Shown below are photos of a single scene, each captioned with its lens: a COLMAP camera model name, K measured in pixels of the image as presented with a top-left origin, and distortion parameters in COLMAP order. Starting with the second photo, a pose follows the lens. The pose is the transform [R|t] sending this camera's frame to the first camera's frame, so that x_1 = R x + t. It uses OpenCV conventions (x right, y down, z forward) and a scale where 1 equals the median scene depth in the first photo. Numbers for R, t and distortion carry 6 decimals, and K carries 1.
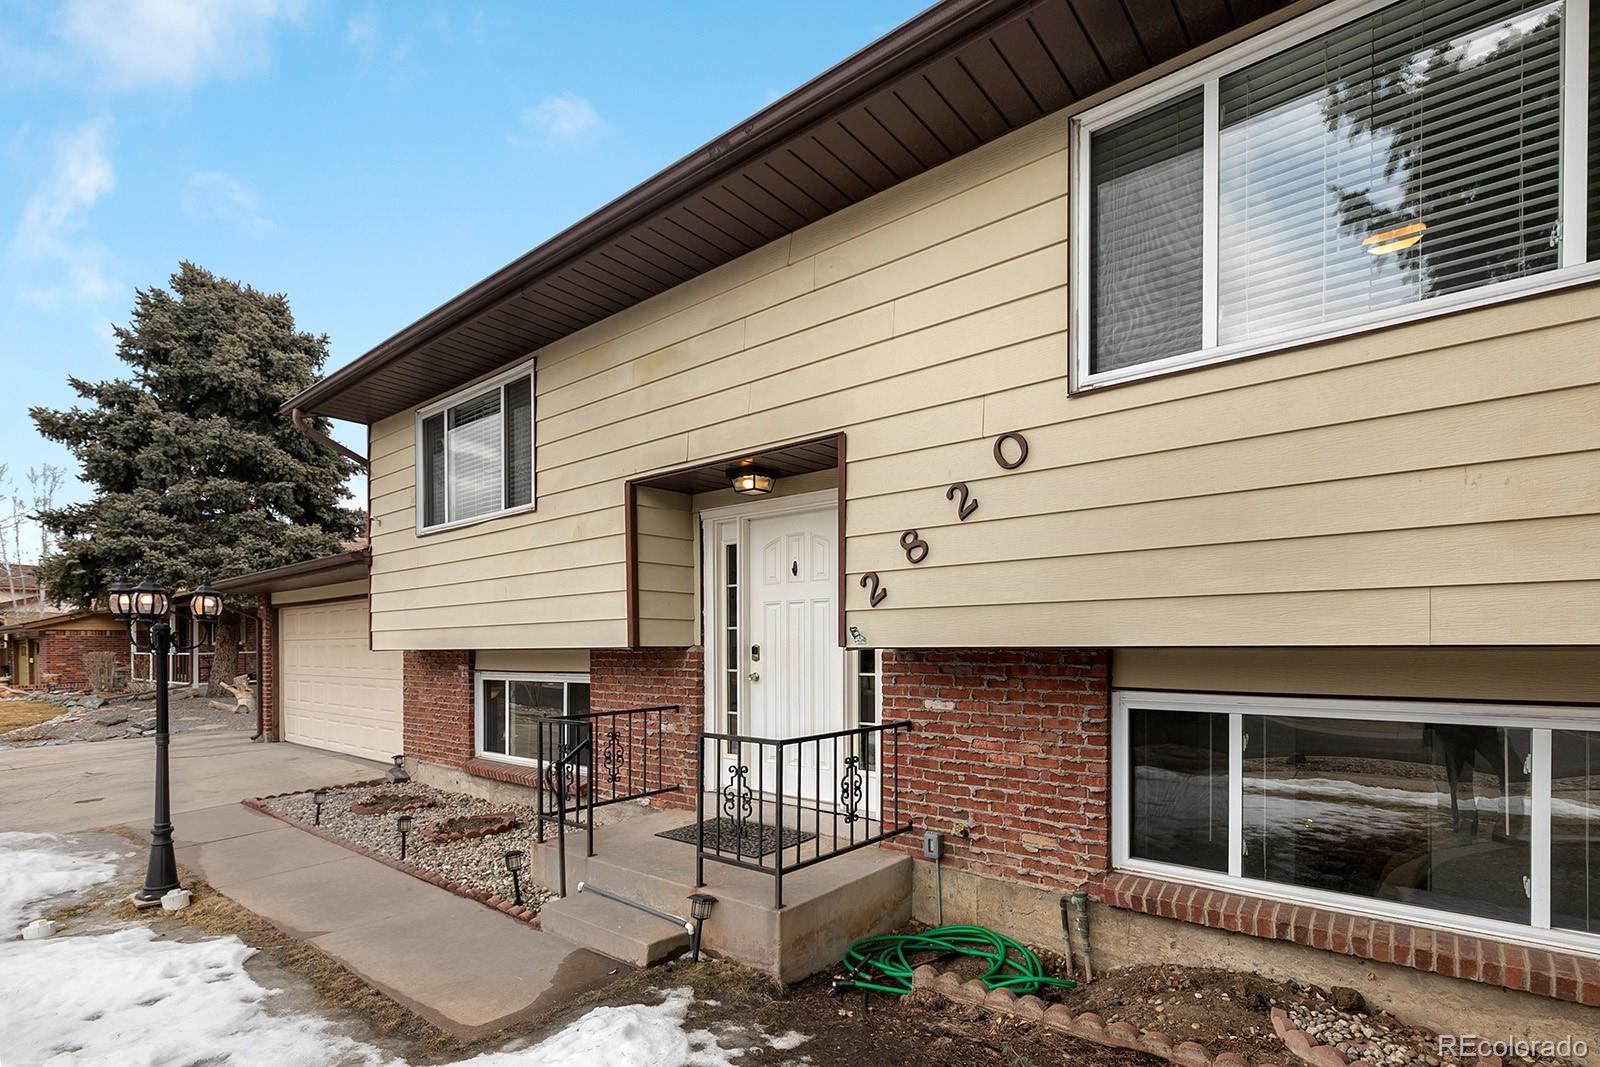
lens RADIAL K [[759.1, 0, 805.9], [0, 759.1, 637.3], [0, 0, 1]] dist [0.000942, -0.000132]
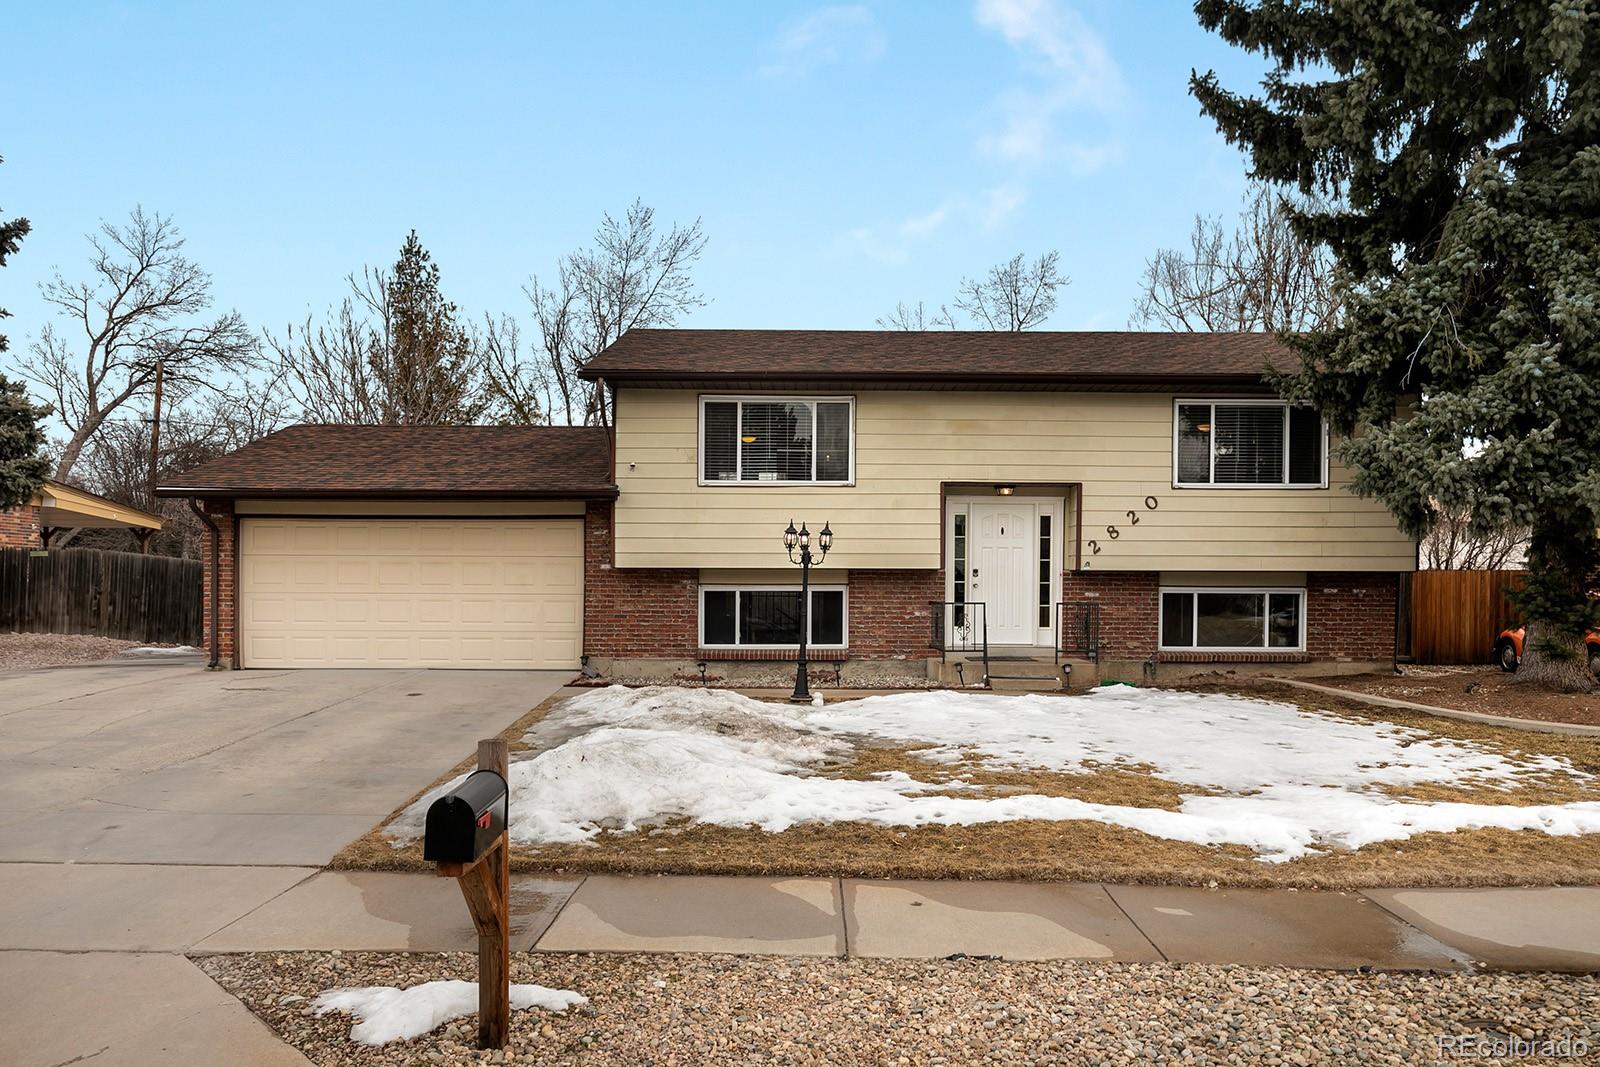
lens RADIAL K [[1180.1, 0, 801.6], [0, 1180.1, 541.9], [0, 0, 1]] dist [-0.033321, 0.000722]
pose [[0.771212, 0.026225, 0.636038, -3.125326], [-0.017992, 0.999650, -0.019402, 0.012578], [-0.636324, 0.003519, 0.771414, -1.395417]]
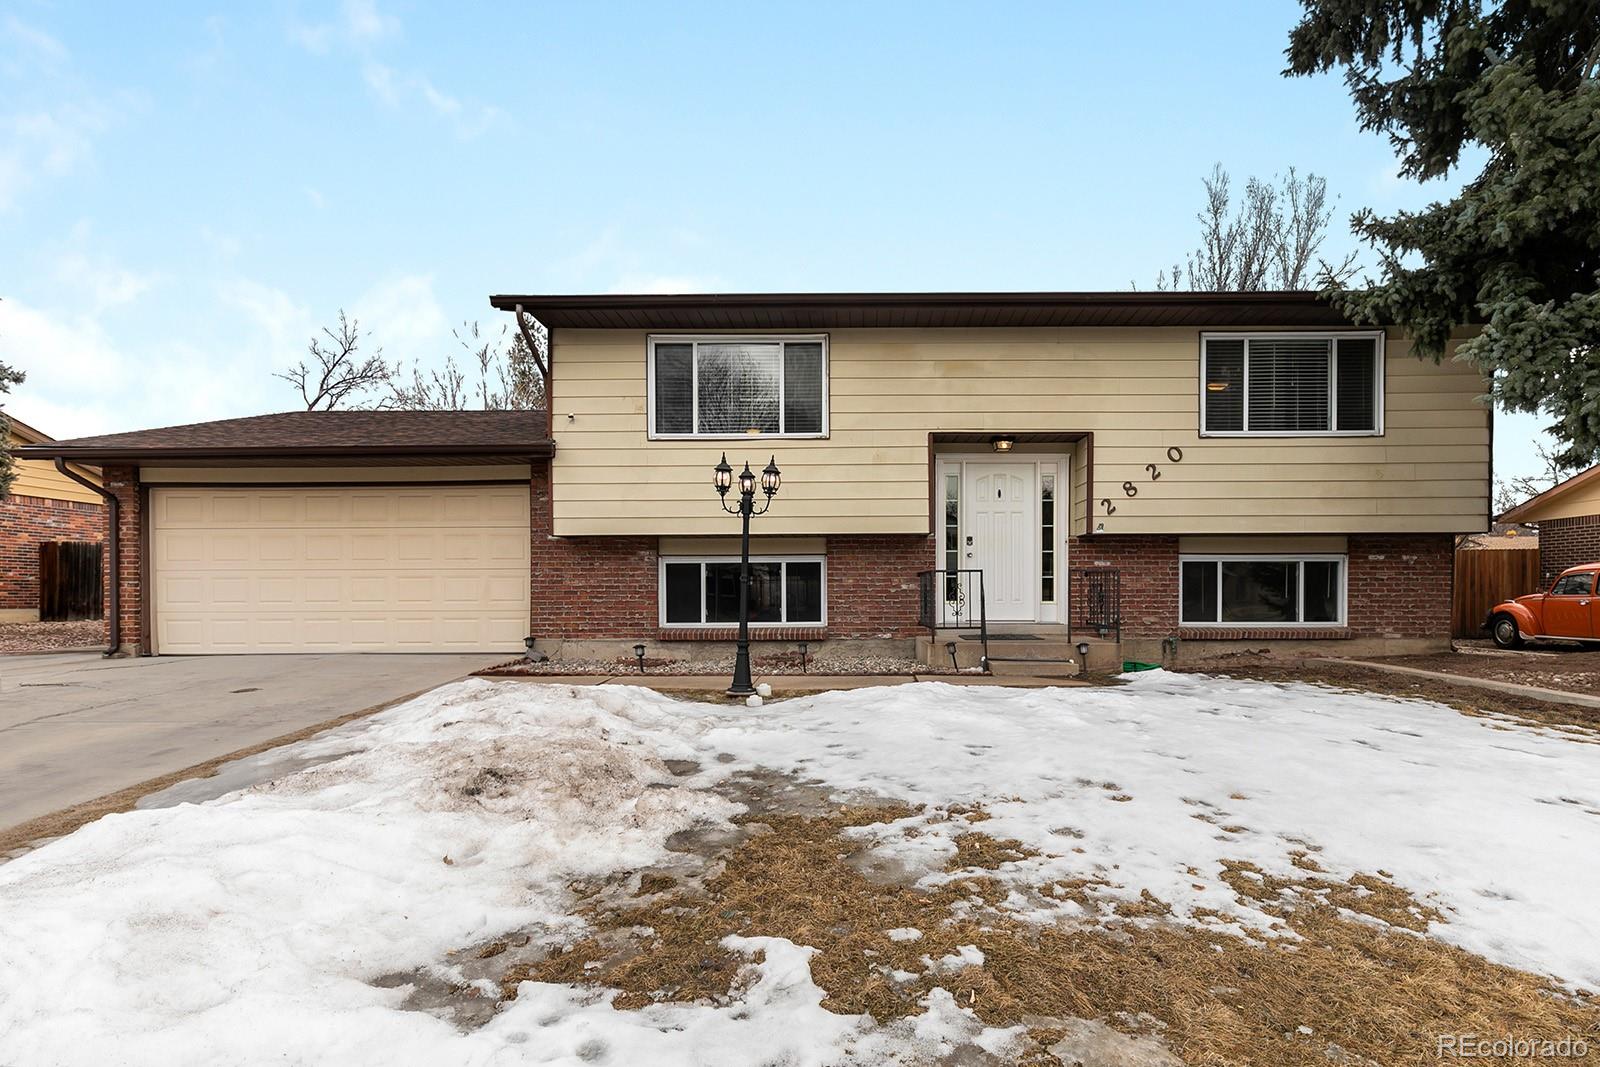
lens RADIAL K [[720.5, 0, 848.6], [0, 720.5, 562.8], [0, 0, 1]] dist [-0.002776, -0.000330]
pose [[0.779169, 0.020699, 0.626472, -1.759309], [-0.009394, 0.999728, -0.021348, 0.146840], [-0.626743, 0.010749, 0.779152, -0.141036]]
